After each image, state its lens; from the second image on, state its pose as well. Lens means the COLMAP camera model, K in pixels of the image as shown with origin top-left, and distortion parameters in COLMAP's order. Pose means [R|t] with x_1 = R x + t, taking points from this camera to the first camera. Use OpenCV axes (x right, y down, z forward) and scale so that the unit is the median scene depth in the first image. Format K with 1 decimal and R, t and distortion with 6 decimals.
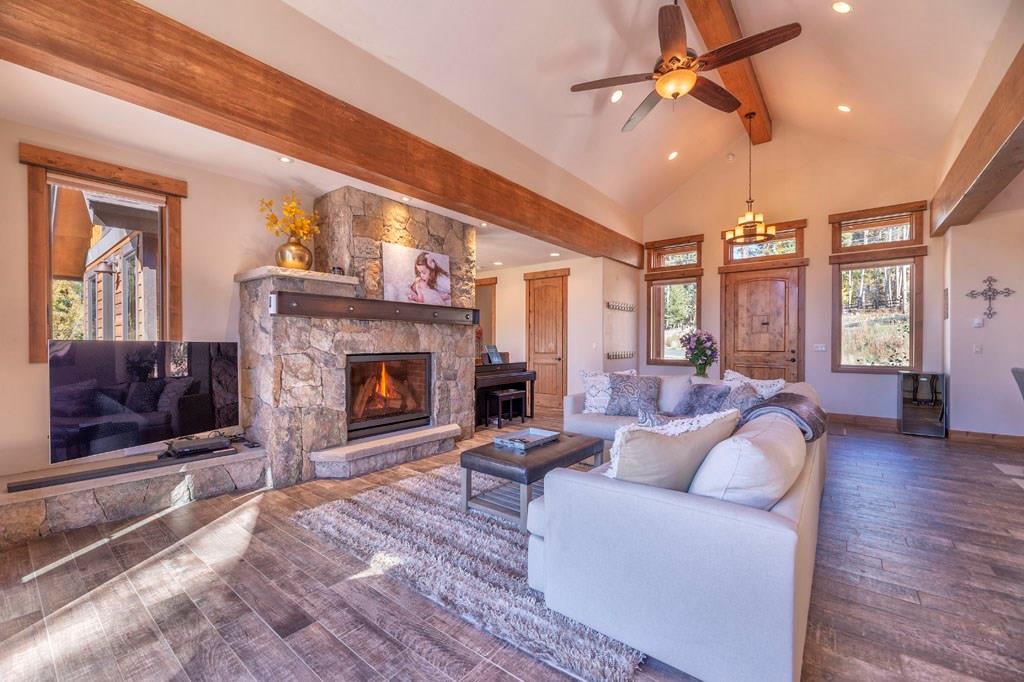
lens RADIAL K [[420.9, 0, 506.9], [0, 420.9, 342.9], [0, 0, 1]] dist [0.015329, -0.002600]
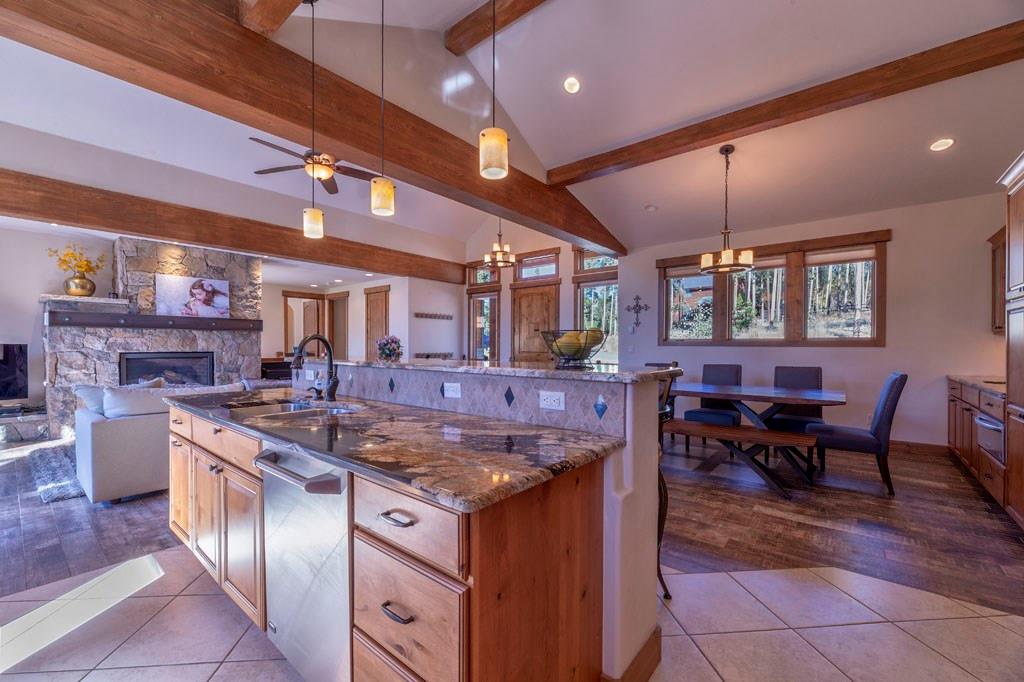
lens RADIAL K [[420.9, 0, 506.7], [0, 420.9, 347.2], [0, 0, 1]] dist [0.015329, -0.002600]
pose [[0.999588, 0.000889, -0.028687, 0.892109], [-0.000831, 0.999998, 0.002051, 0.004192], [0.028689, -0.002026, 0.999586, -0.382840]]
